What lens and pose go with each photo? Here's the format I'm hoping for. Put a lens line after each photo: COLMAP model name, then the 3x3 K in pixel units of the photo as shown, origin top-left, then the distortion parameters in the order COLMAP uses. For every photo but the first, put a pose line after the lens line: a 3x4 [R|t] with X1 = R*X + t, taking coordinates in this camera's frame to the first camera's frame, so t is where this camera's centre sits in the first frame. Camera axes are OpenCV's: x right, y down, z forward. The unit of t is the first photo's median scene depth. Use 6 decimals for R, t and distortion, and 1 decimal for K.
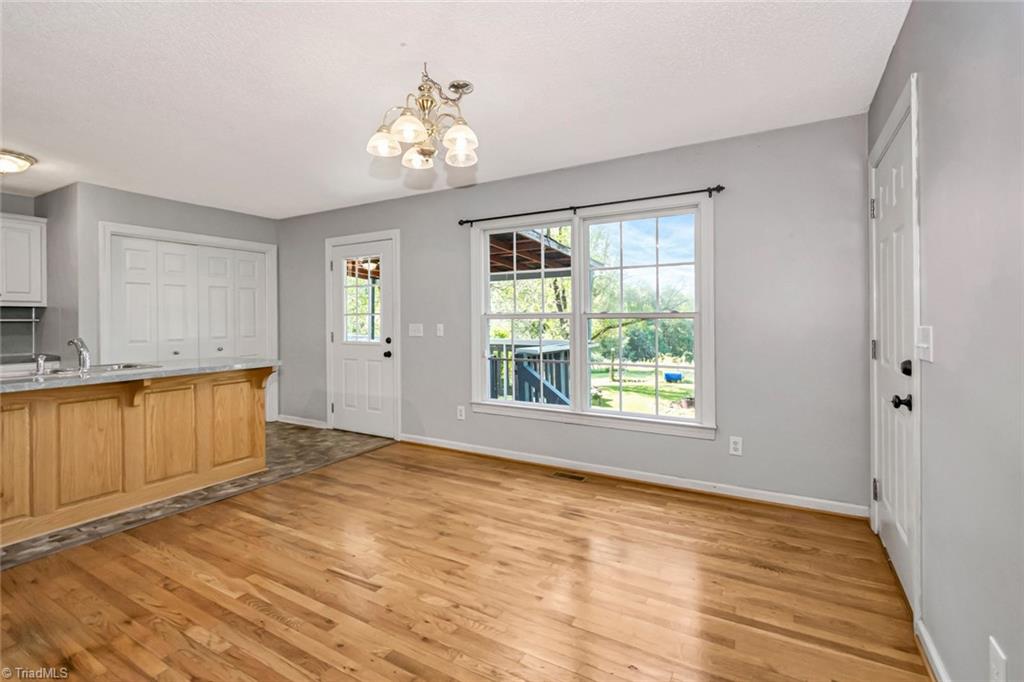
lens RADIAL K [[463.5, 0, 515.9], [0, 463.5, 326.9], [0, 0, 1]] dist [0.000683, -0.001417]
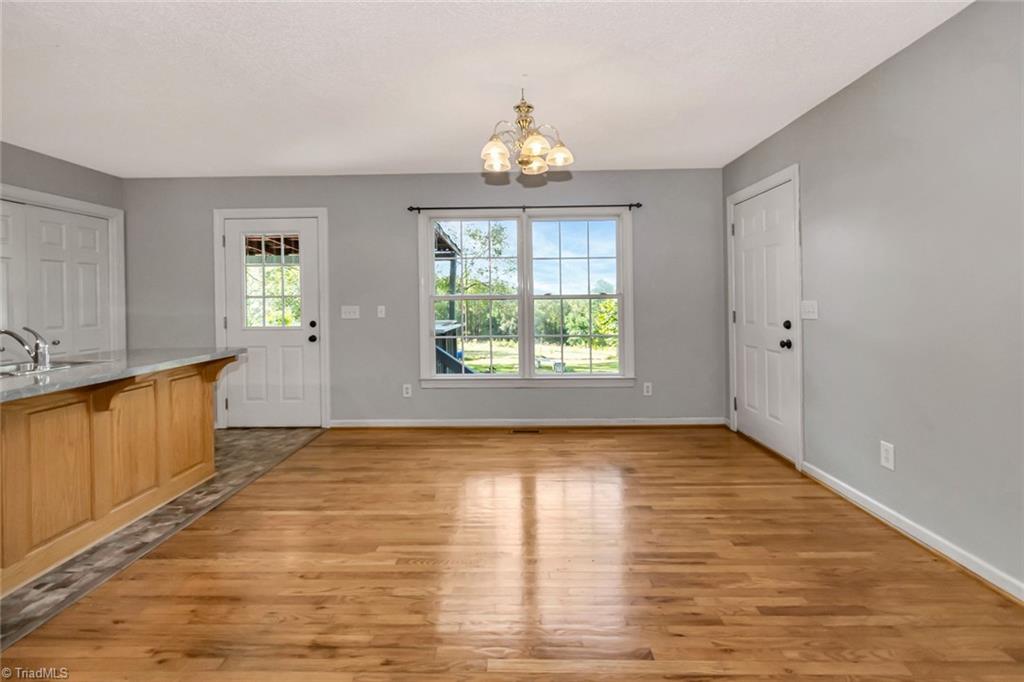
lens RADIAL K [[463.5, 0, 506.8], [0, 463.5, 308.7], [0, 0, 1]] dist [0.000683, -0.001417]
pose [[0.879308, -0.014100, 0.476046, -0.546047], [0.015701, 0.999877, 0.000613, 0.005039], [-0.475995, 0.006935, 0.879420, -0.033258]]
